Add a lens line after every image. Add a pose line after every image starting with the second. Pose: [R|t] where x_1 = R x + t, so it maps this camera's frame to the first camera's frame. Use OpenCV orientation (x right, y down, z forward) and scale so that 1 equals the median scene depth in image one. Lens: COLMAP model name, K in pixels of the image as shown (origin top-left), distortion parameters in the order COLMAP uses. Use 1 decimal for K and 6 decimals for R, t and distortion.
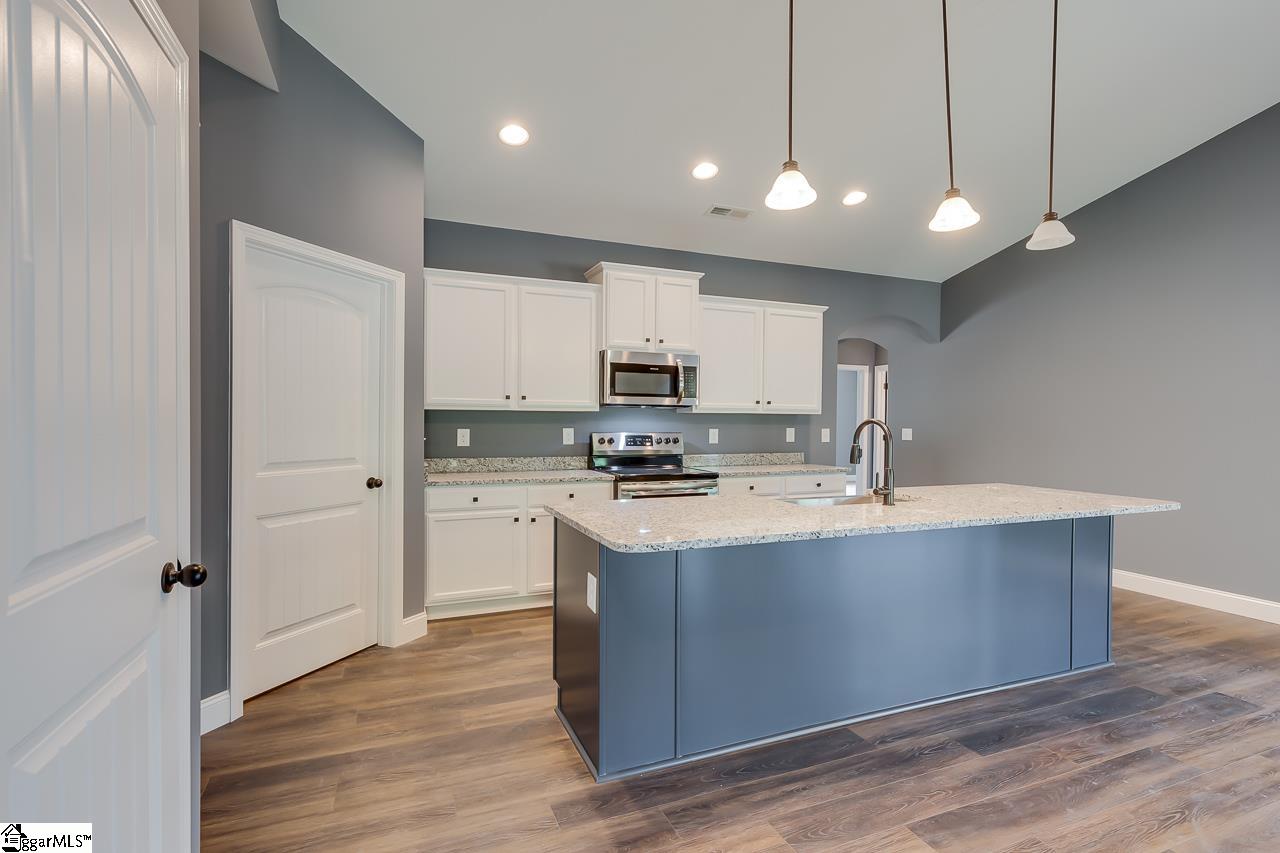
lens RADIAL K [[579.2, 0, 625.6], [0, 579.2, 423.5], [0, 0, 1]] dist [0.003436, 0.000372]
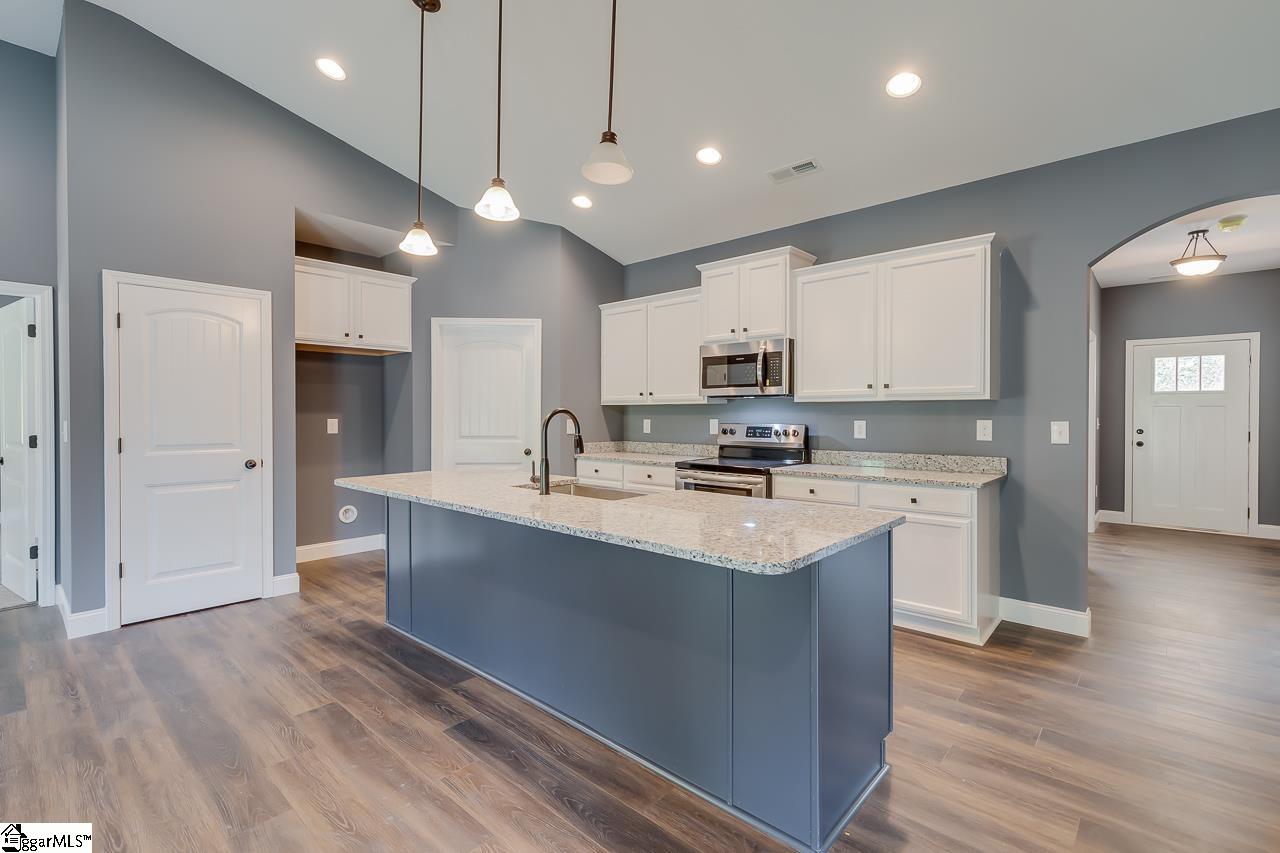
lens RADIAL K [[573.2, 0, 660.9], [0, 573.2, 416.2], [0, 0, 1]] dist [0.002914, 0.000331]
pose [[0.469392, -0.003909, -0.882981, 0.858281], [0.001608, 0.999992, -0.003572, 0.006200], [0.882989, 0.000257, 0.469394, 0.432844]]
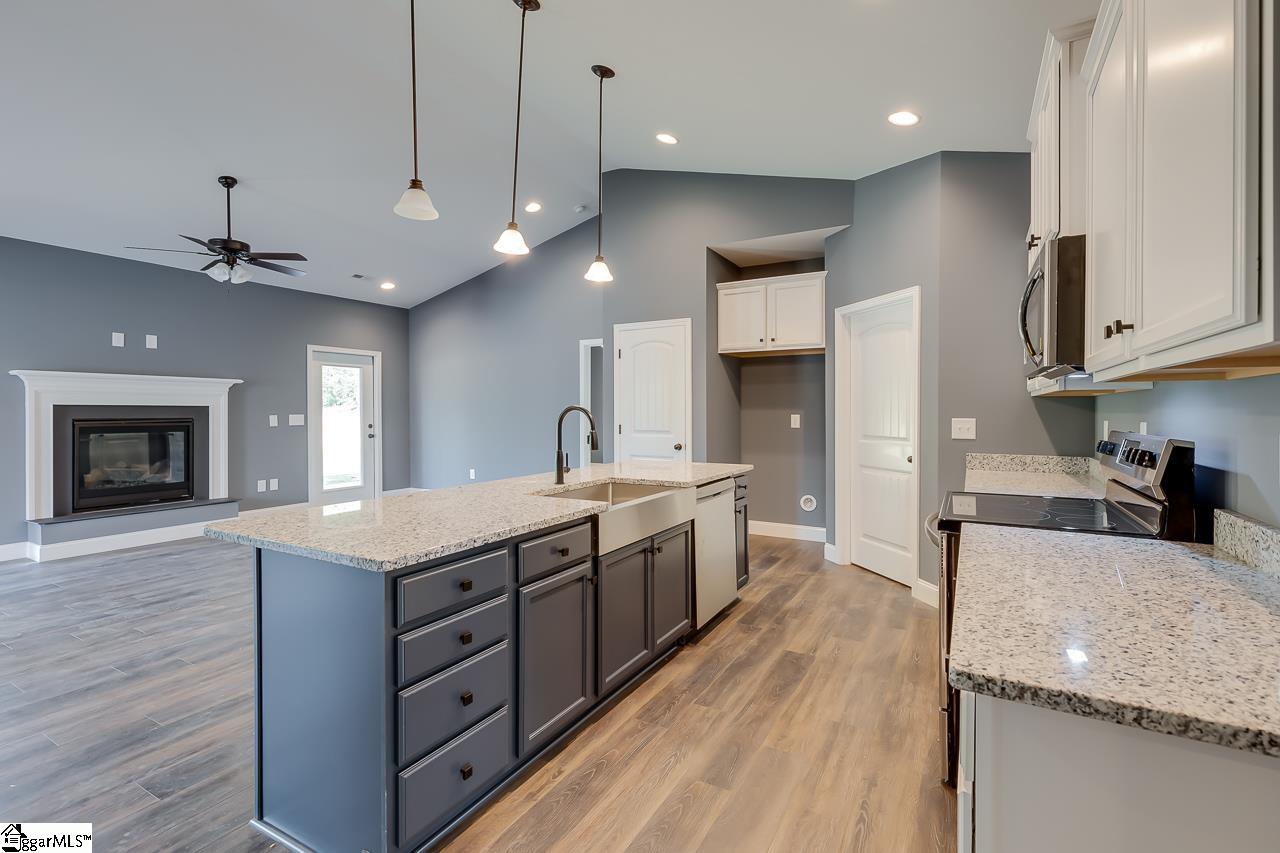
lens RADIAL K [[580.6, 0, 632.9], [0, 580.6, 414.3], [0, 0, 1]] dist [0.010617, 0.000422]
pose [[-0.779245, -0.001769, -0.626717, 0.623958], [-0.005811, 0.999973, 0.004403, 0.001700], [0.626693, 0.007073, -0.779234, 1.189899]]
